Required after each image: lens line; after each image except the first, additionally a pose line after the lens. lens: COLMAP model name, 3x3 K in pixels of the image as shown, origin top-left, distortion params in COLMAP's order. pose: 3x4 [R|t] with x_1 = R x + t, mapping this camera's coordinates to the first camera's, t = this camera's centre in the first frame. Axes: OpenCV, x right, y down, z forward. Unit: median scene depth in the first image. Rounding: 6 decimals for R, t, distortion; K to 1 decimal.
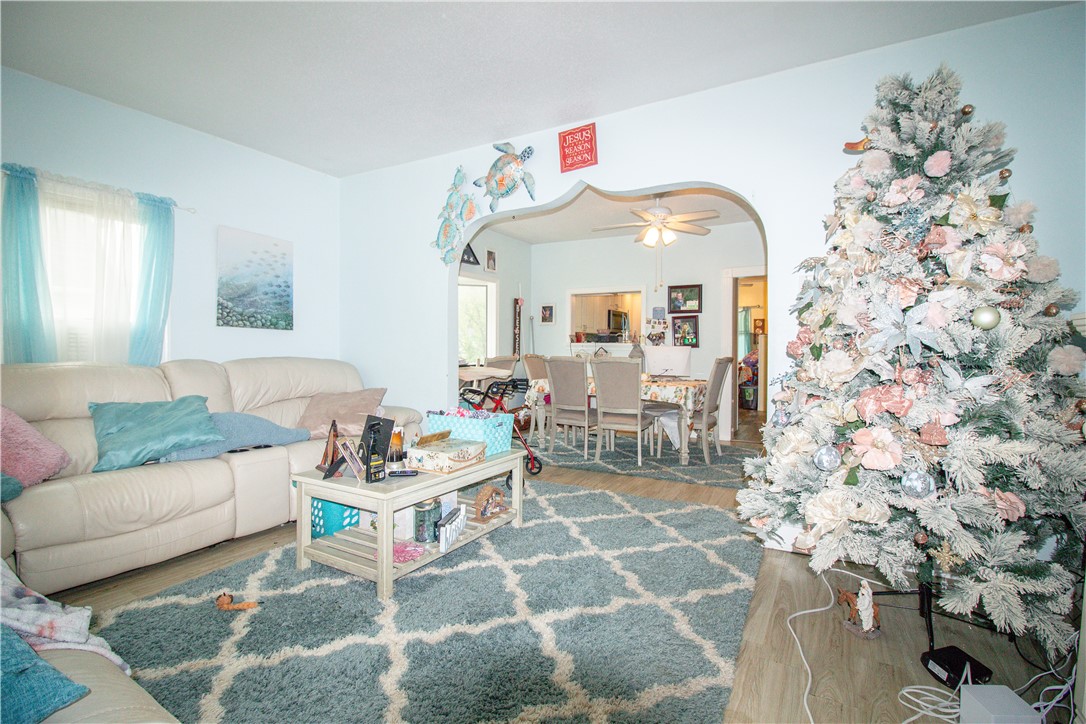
lens RADIAL K [[504.8, 0, 541.6], [0, 504.8, 360.6], [0, 0, 1]] dist [-0.025060, -0.002325]
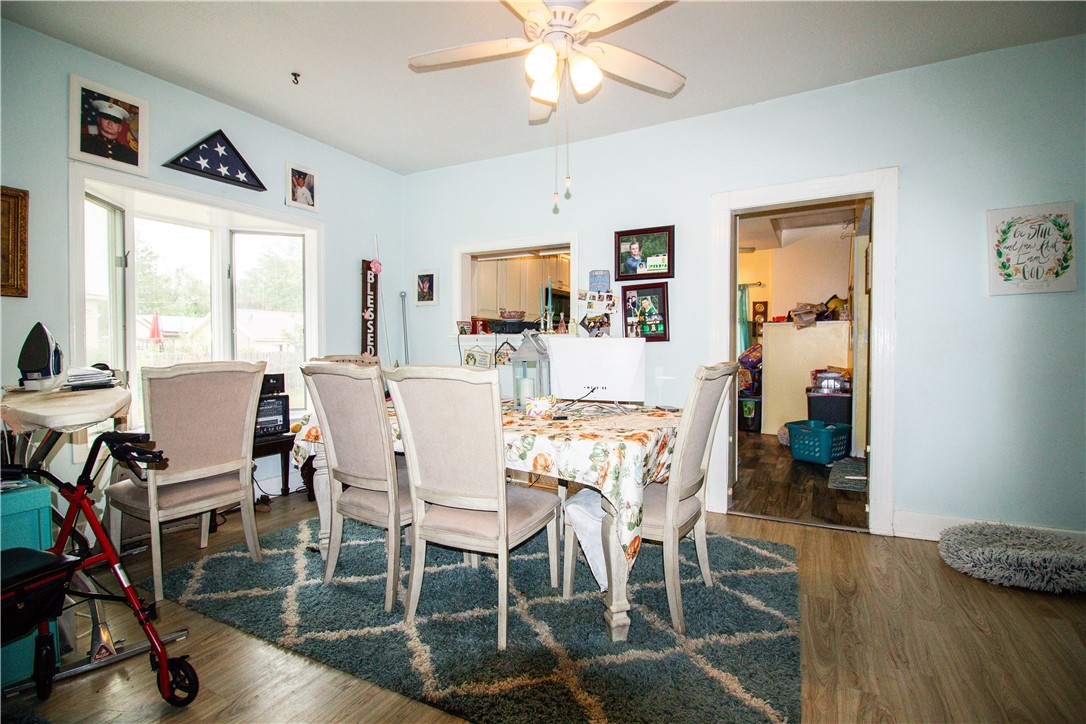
lens RADIAL K [[504.8, 0, 545.3], [0, 504.8, 357.9], [0, 0, 1]] dist [-0.025060, -0.002325]
pose [[0.999451, -0.005537, 0.032681, 0.154372], [0.005468, 0.999983, 0.002222, -0.009068], [-0.032692, -0.002042, 0.999463, 0.440342]]
